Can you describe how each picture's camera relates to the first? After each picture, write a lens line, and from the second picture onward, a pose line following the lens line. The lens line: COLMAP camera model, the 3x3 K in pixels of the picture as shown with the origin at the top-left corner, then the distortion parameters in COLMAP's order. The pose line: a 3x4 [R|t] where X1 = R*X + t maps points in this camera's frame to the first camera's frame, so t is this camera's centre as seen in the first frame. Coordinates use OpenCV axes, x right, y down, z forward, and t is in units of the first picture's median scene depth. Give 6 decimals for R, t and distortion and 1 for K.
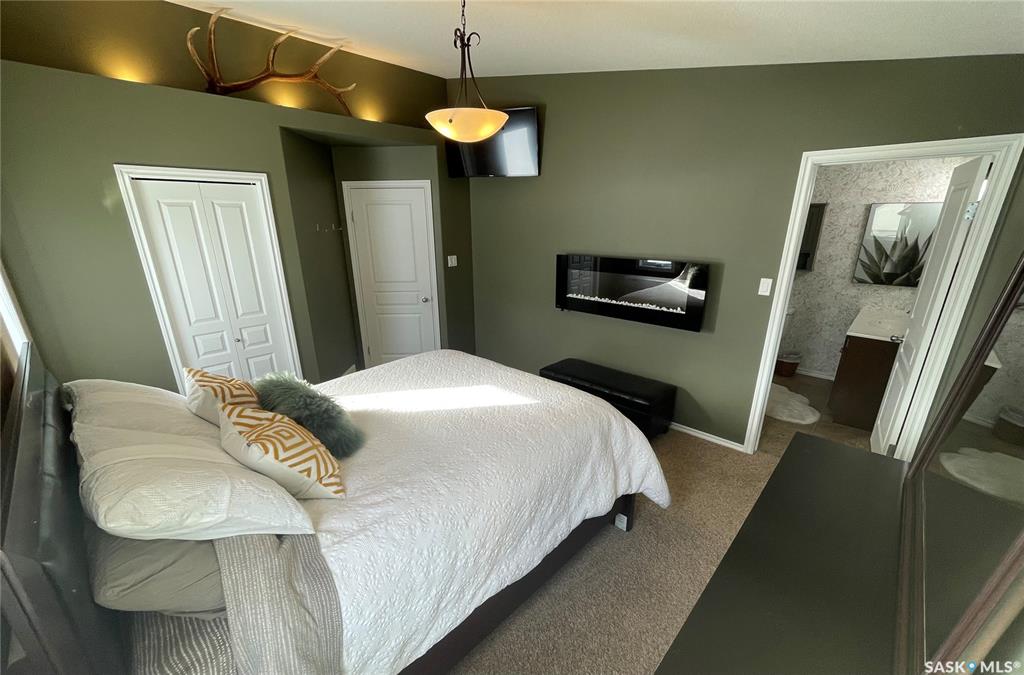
lens RADIAL K [[413.7, 0, 512.7], [0, 413.7, 356.0], [0, 0, 1]] dist [-0.002777, -0.000305]
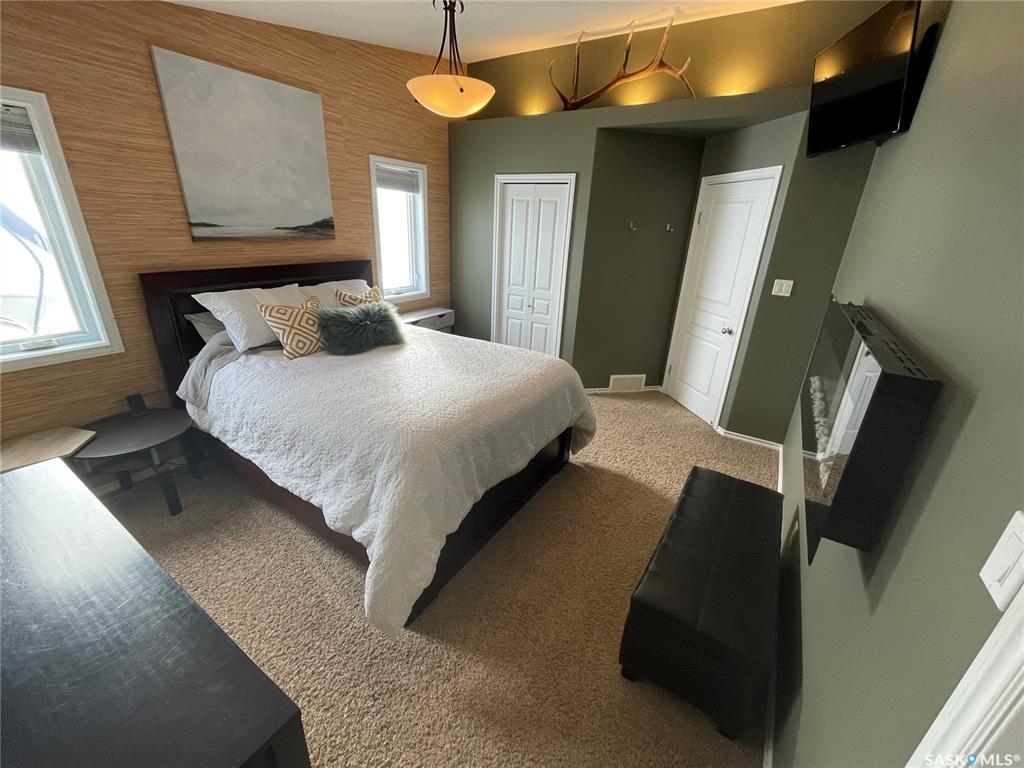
lens RADIAL K [[415.4, 0, 511.8], [0, 415.4, 380.4], [0, 0, 1]] dist [-0.002293, -0.000643]
pose [[0.181954, 0.372347, -0.910083, 0.646706], [-0.354068, 0.888259, 0.292629, -0.202706], [0.917349, 0.268986, 0.293458, 0.647449]]
